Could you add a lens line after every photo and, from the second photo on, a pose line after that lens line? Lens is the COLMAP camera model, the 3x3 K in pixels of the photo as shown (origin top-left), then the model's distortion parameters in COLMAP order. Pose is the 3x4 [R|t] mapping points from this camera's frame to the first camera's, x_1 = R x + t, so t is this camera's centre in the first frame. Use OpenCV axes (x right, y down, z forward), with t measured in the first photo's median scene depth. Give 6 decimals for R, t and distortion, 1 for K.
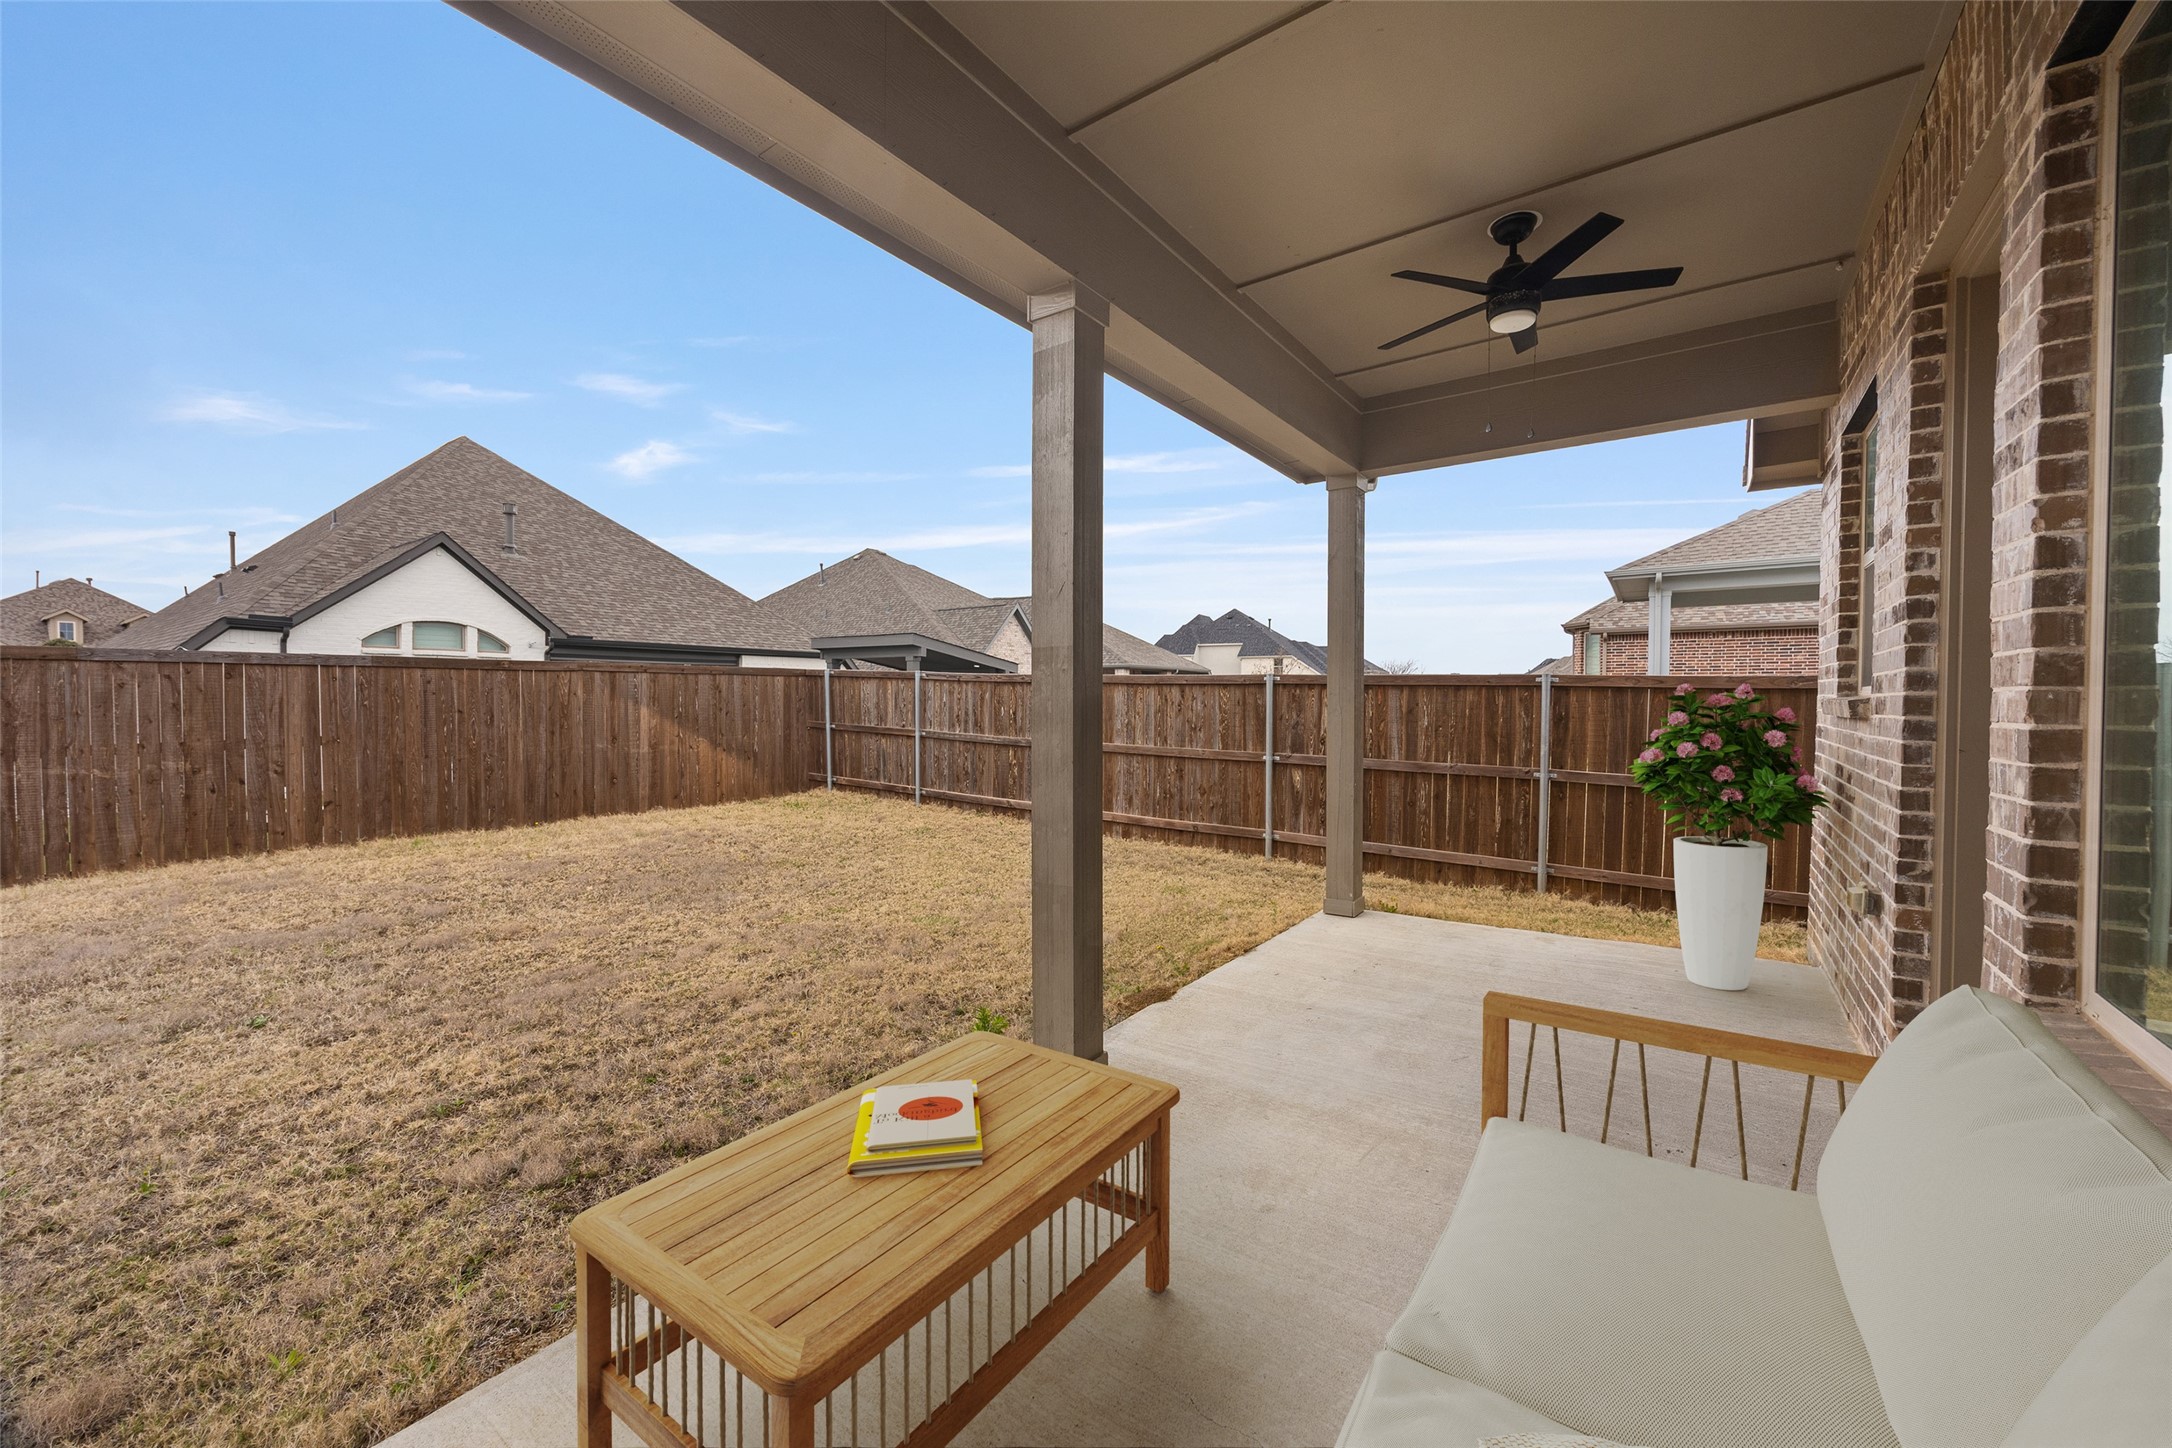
lens RADIAL K [[841.0, 0, 1090.4], [0, 841.0, 721.5], [0, 0, 1]] dist [-0.002232, -0.000072]
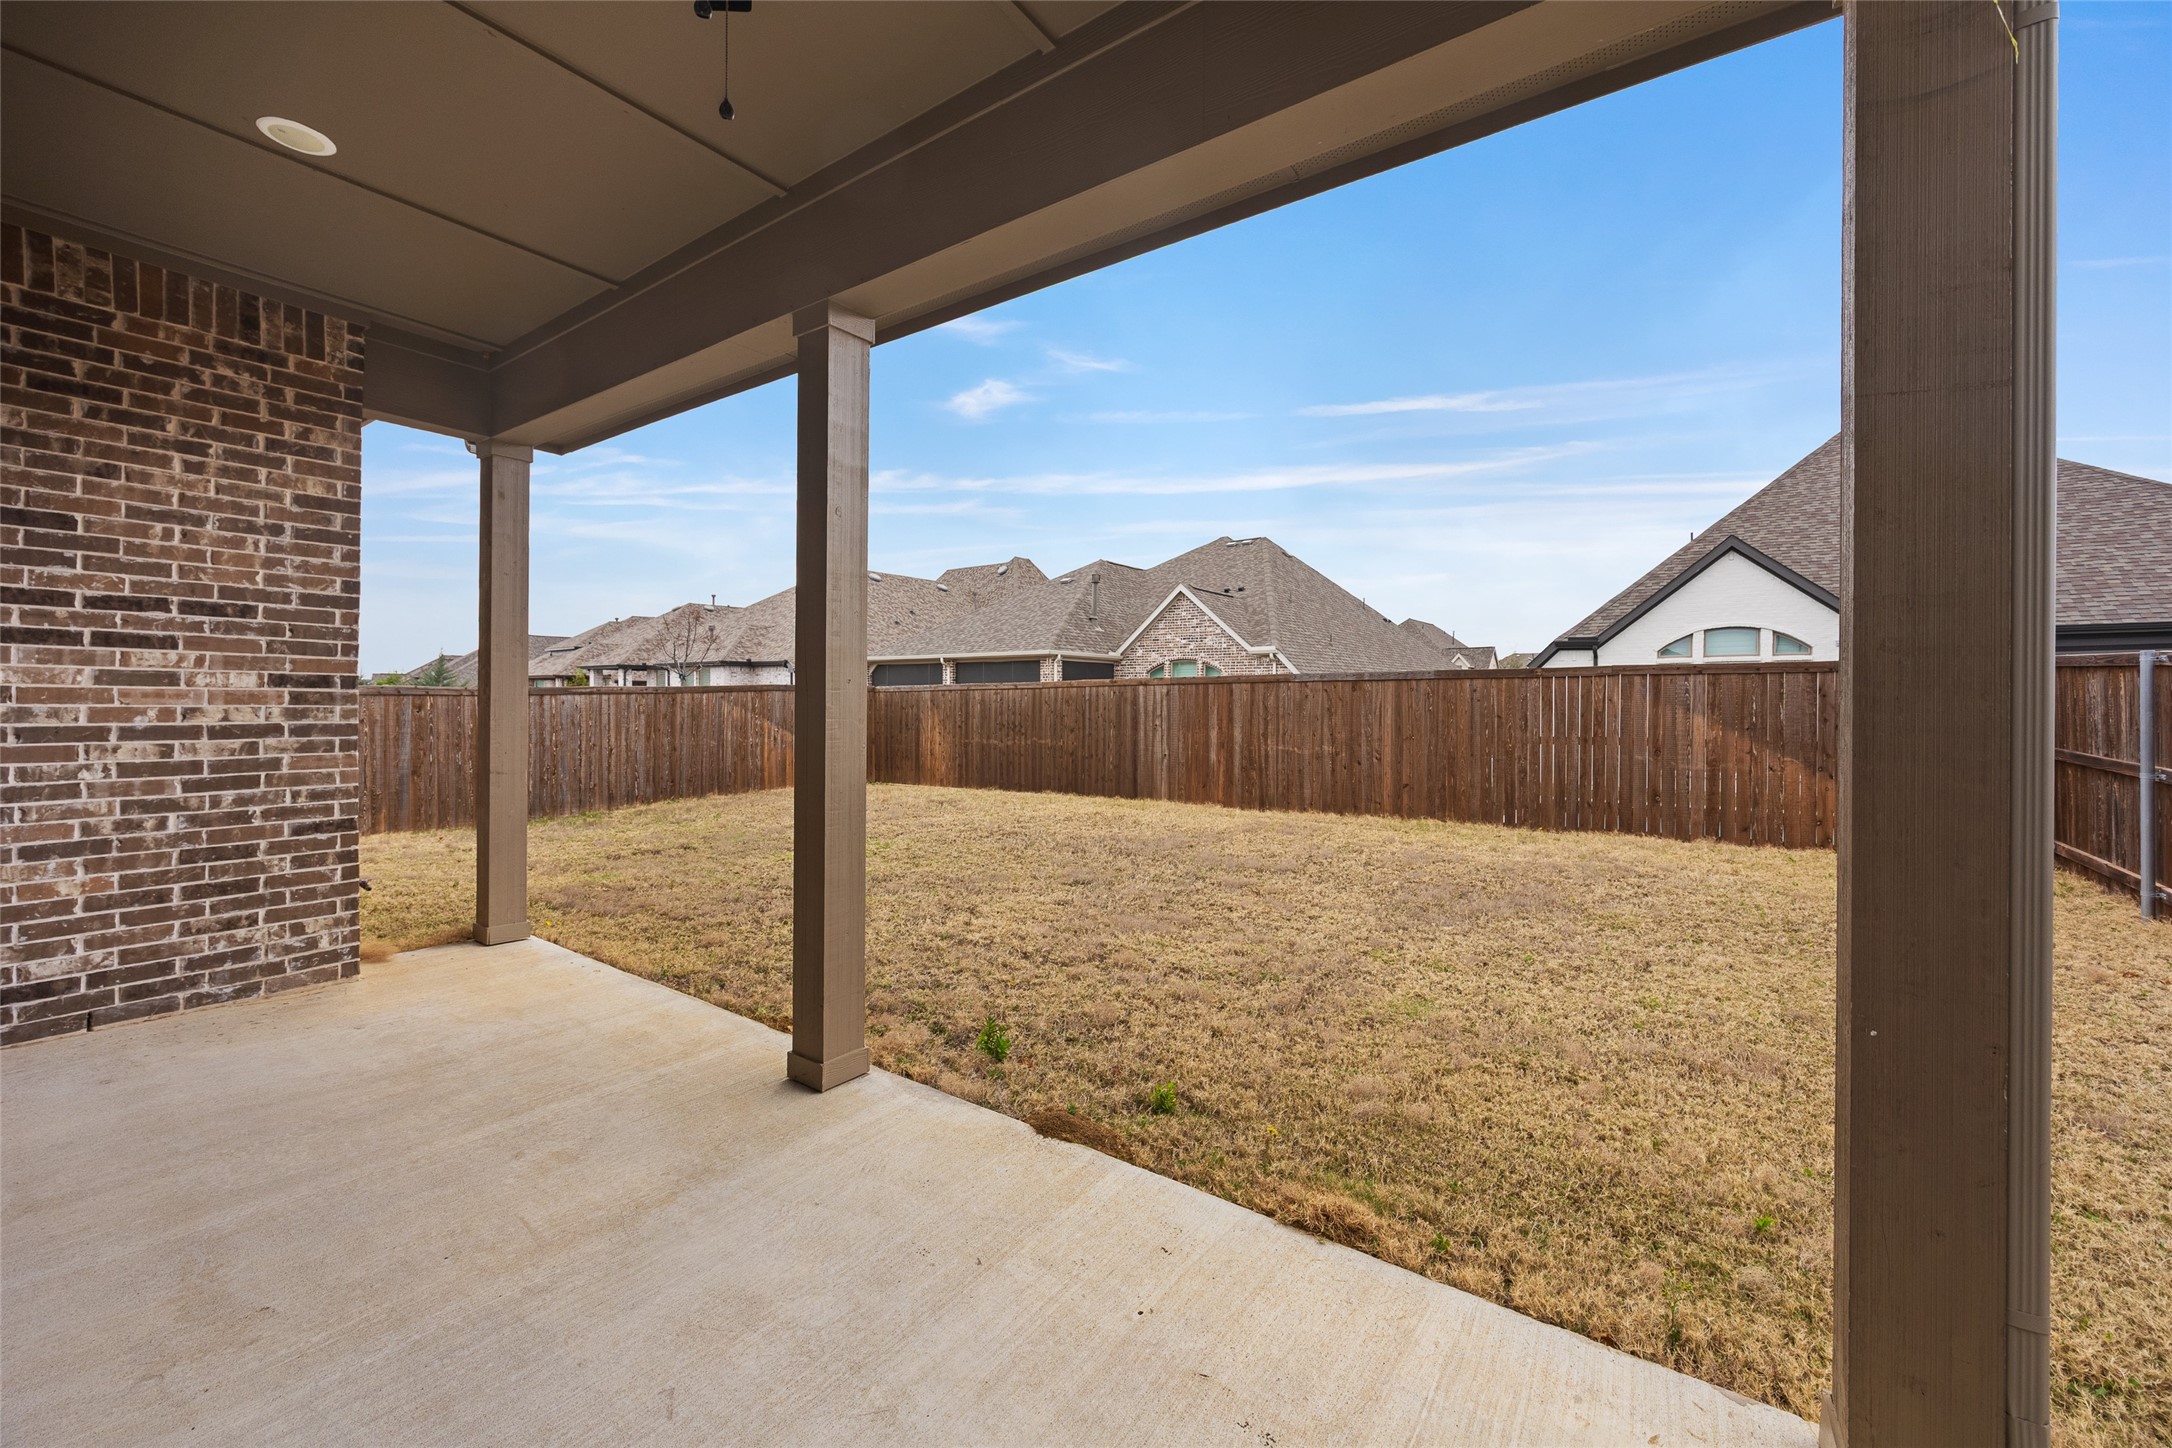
lens RADIAL K [[841.0, 0, 1096.3], [0, 841.0, 707.1], [0, 0, 1]] dist [-0.002232, -0.000072]
pose [[0.008929, 0.003923, -0.999952, 0.298282], [-0.028248, 0.999594, 0.003670, -0.011577], [0.999561, 0.028214, 0.009036, 0.387114]]
